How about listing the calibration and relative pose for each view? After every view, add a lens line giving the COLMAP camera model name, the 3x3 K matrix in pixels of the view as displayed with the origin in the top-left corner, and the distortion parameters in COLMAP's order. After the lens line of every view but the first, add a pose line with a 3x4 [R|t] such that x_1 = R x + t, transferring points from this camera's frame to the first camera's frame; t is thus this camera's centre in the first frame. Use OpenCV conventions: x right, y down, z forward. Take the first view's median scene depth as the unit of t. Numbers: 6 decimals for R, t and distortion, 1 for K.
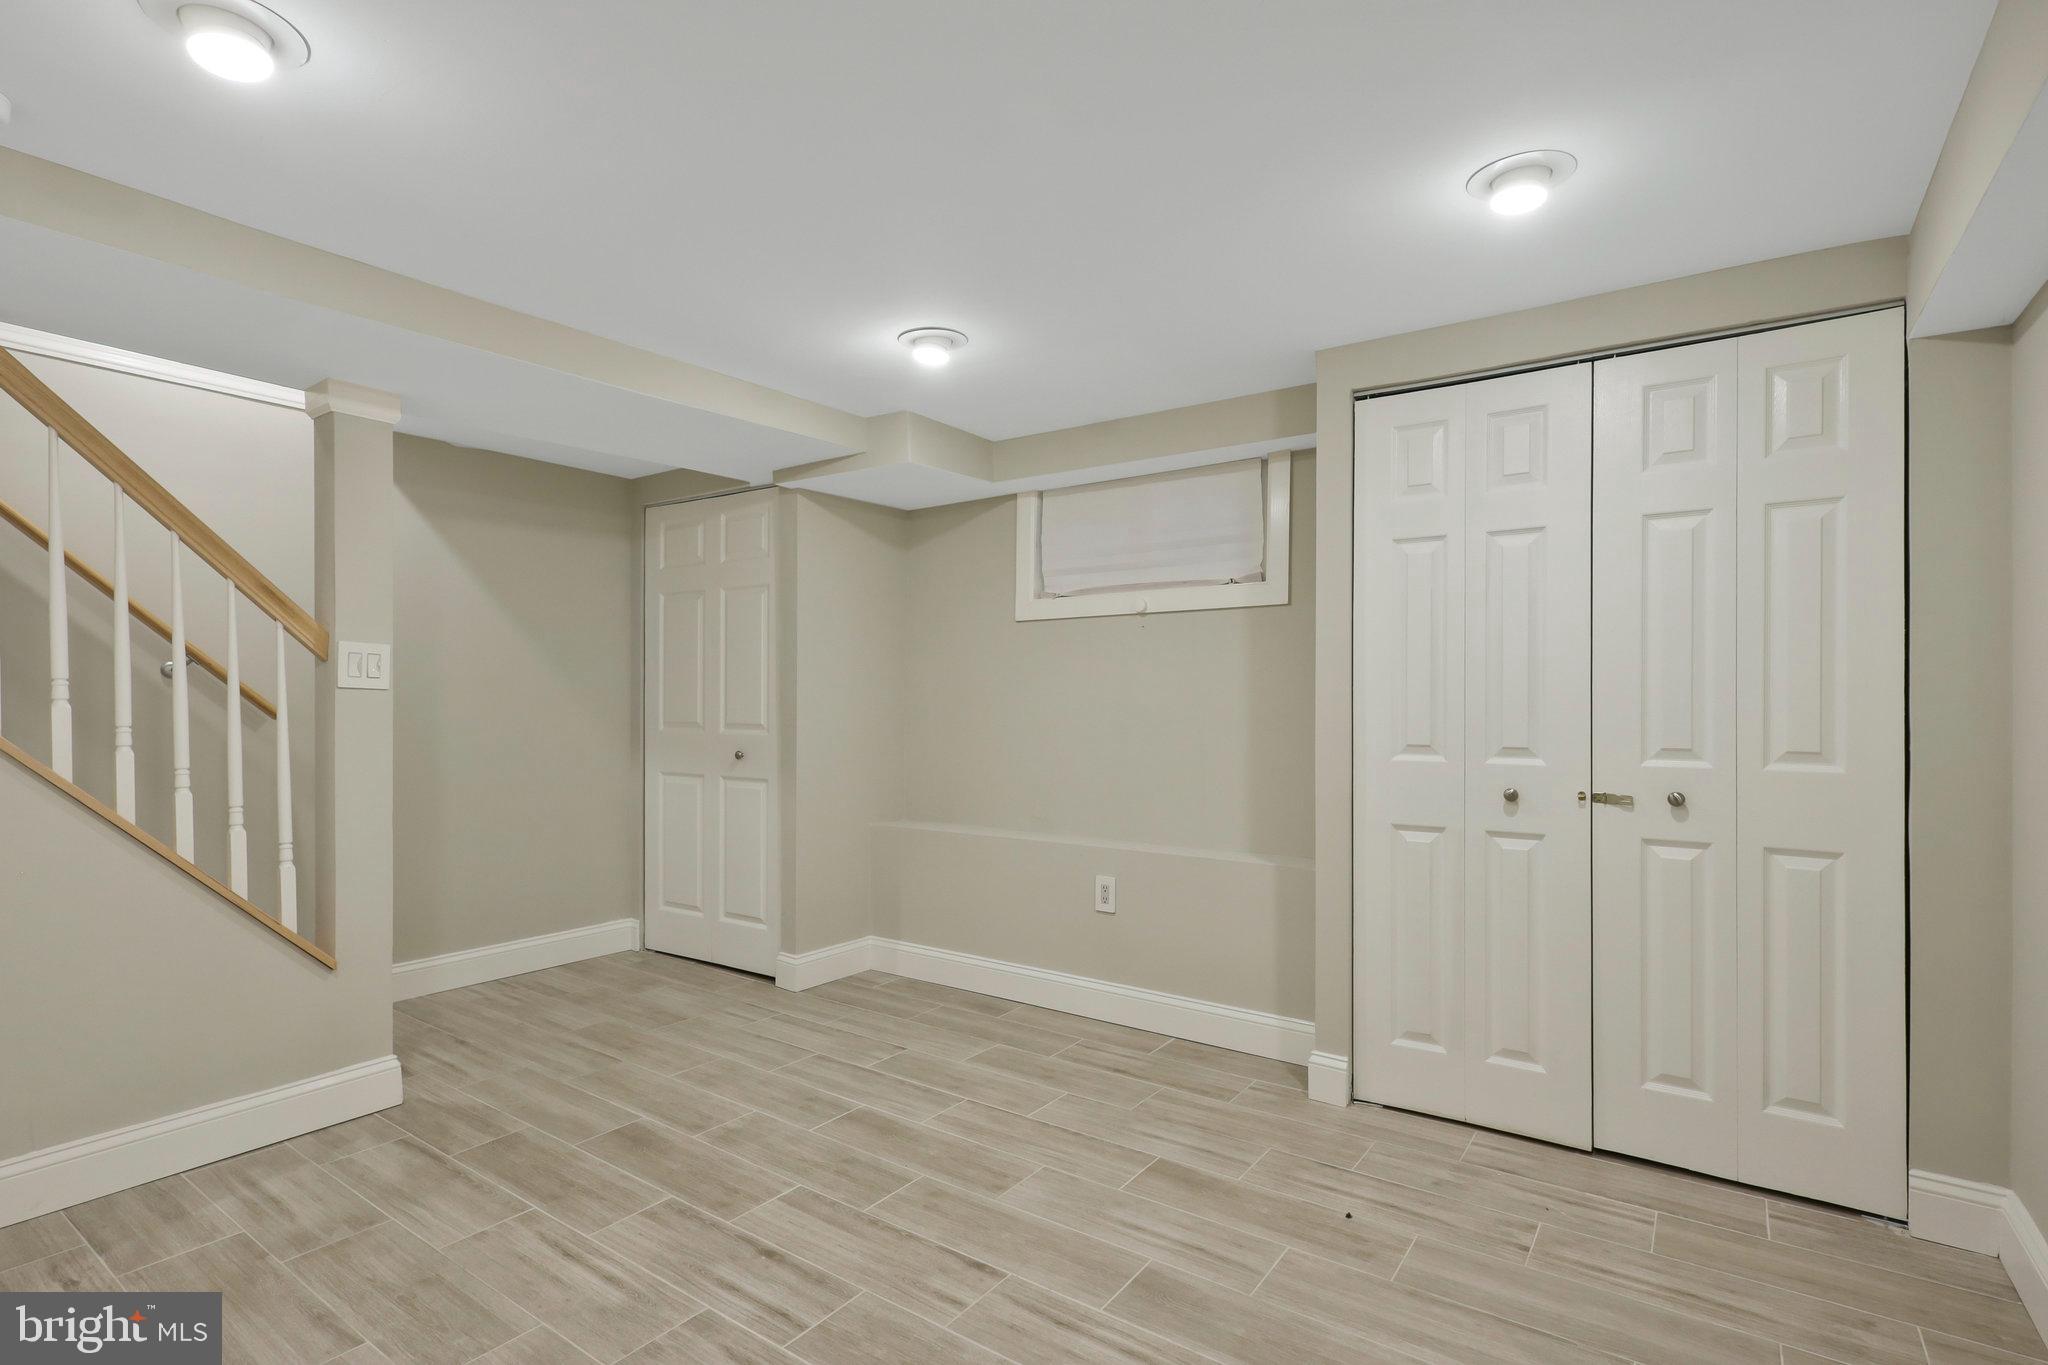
lens RADIAL K [[976.9, 0, 1024.0], [0, 976.9, 692.3], [0, 0, 1]] dist [-0.001286, -0.001238]
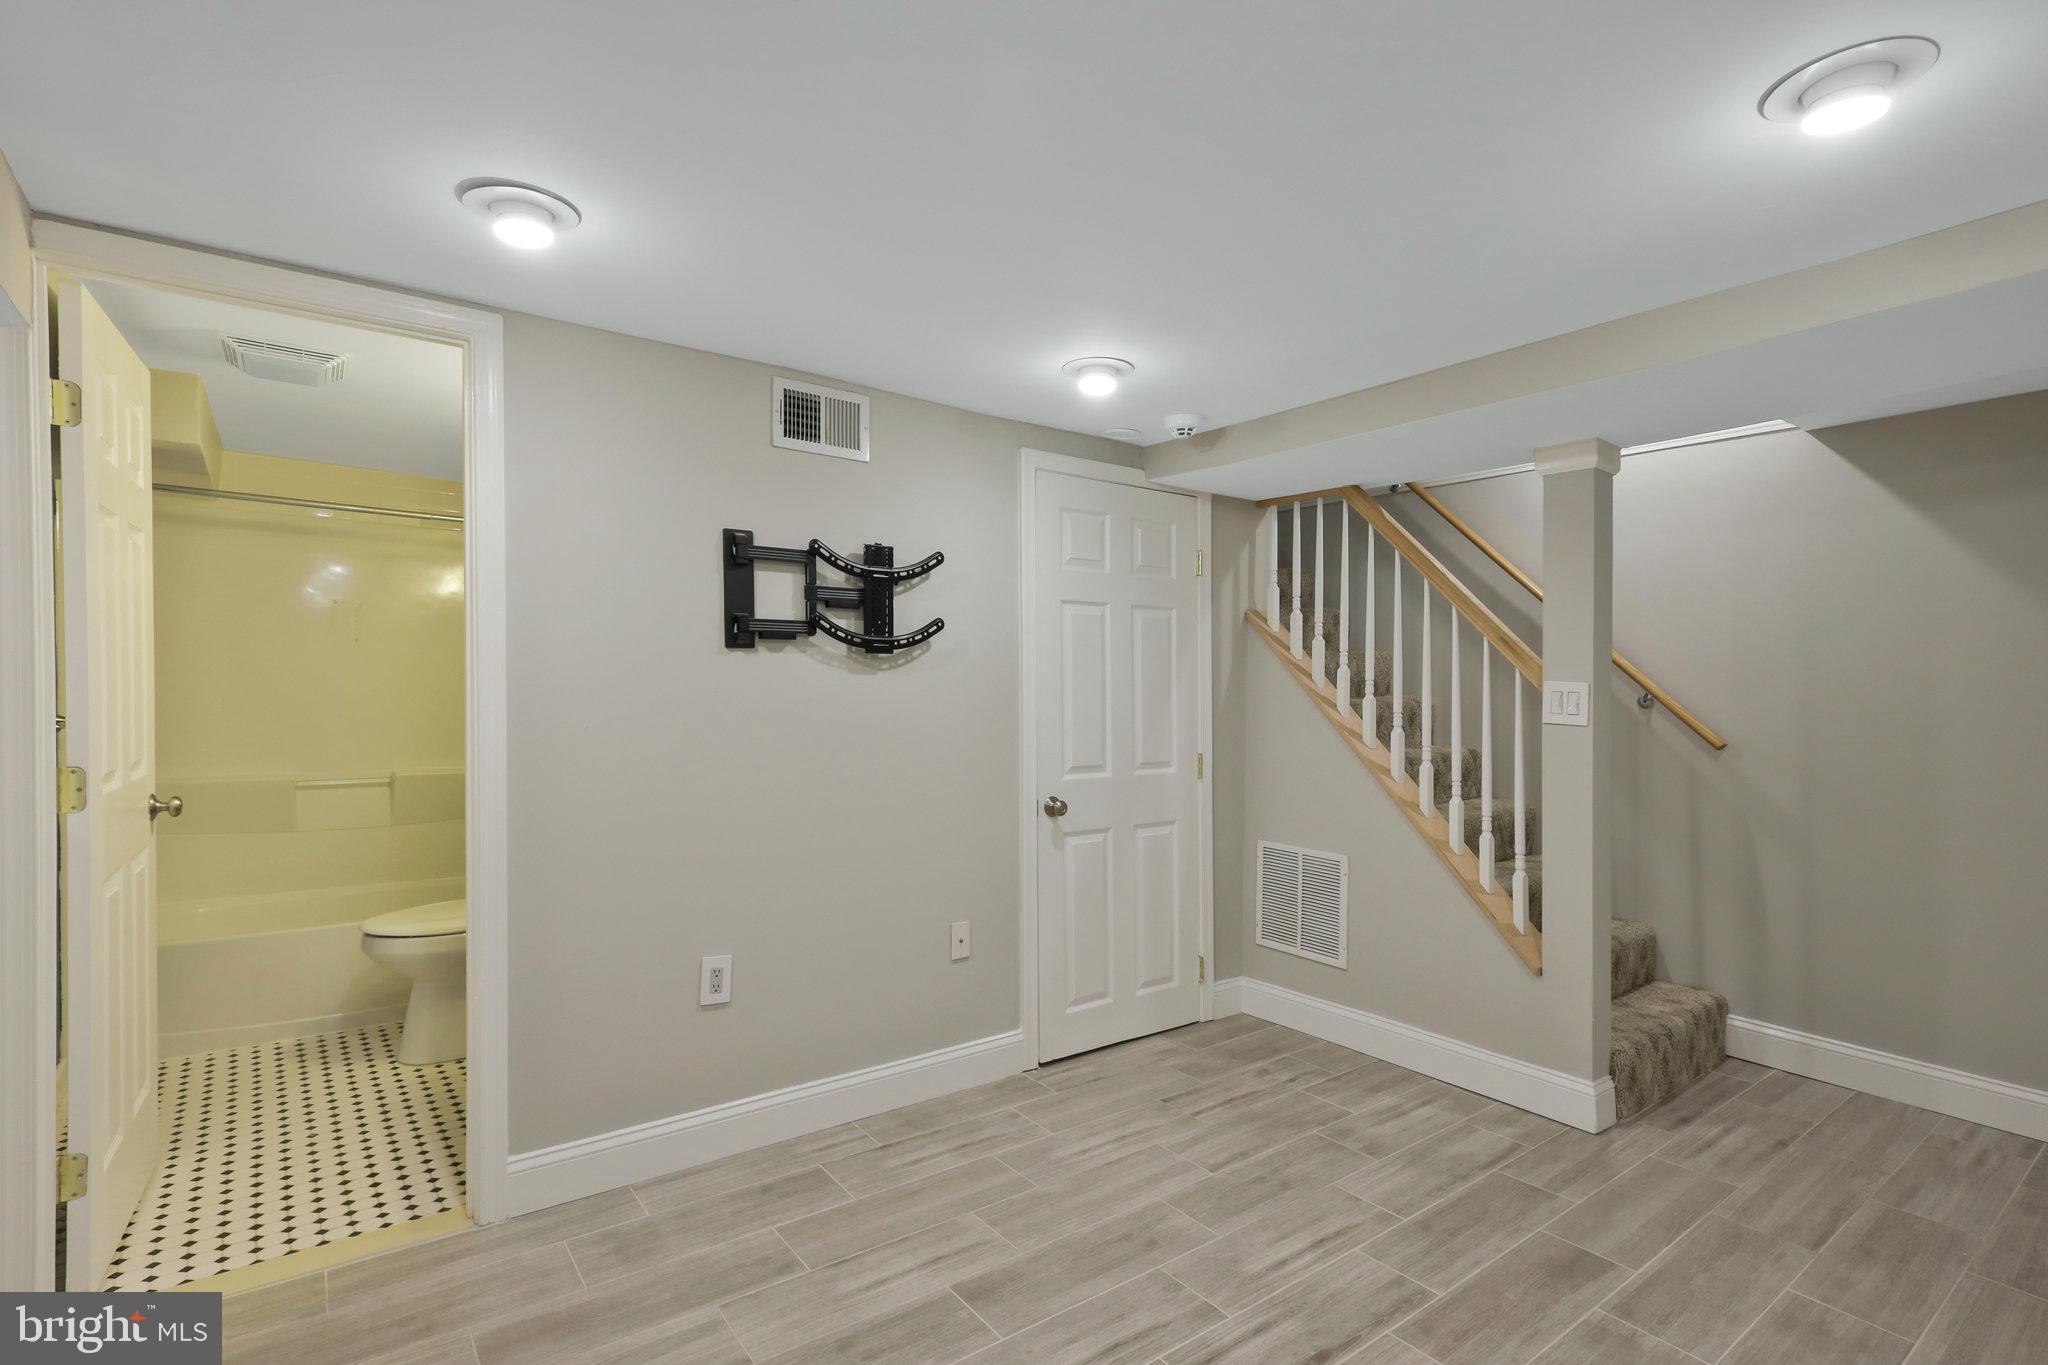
lens RADIAL K [[976.9, 0, 1025.2], [0, 976.9, 676.1], [0, 0, 1]] dist [-0.001286, -0.001238]
pose [[-0.312699, -0.014592, -0.949740, 0.654992], [-0.006826, 0.999891, -0.013115, -0.048784], [0.949828, 0.002381, -0.312764, 0.945426]]
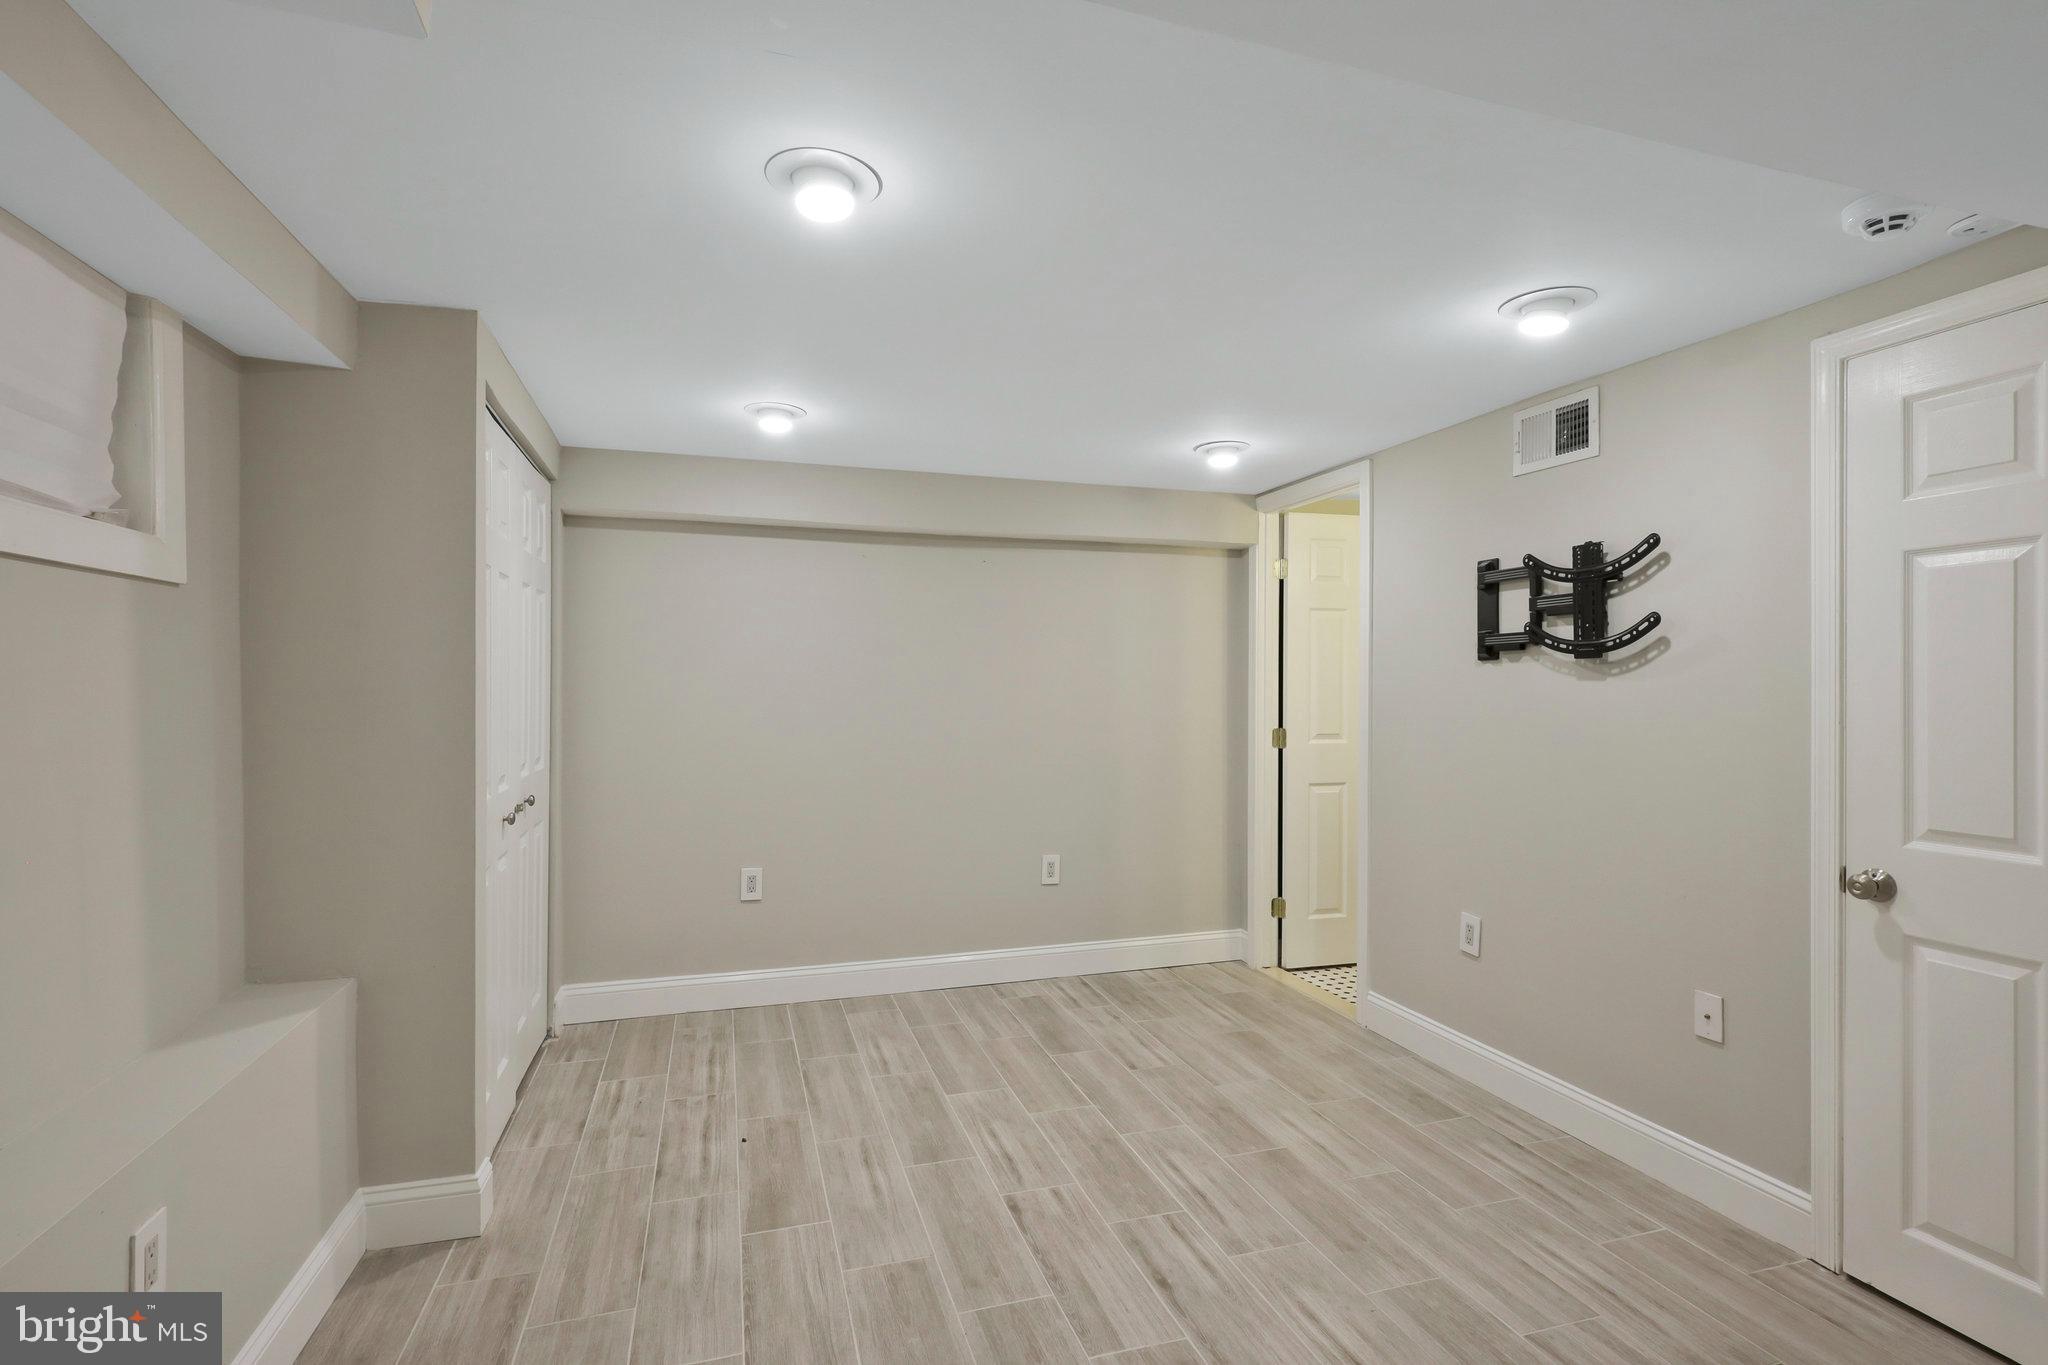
lens RADIAL K [[976.9, 0, 1012.5], [0, 976.9, 696.4], [0, 0, 1]] dist [-0.001286, -0.001238]
pose [[-0.789981, -0.012462, 0.613004, -0.706189], [-0.007973, 0.999918, 0.010053, -0.053472], [-0.613079, 0.003054, -0.790016, 1.773416]]
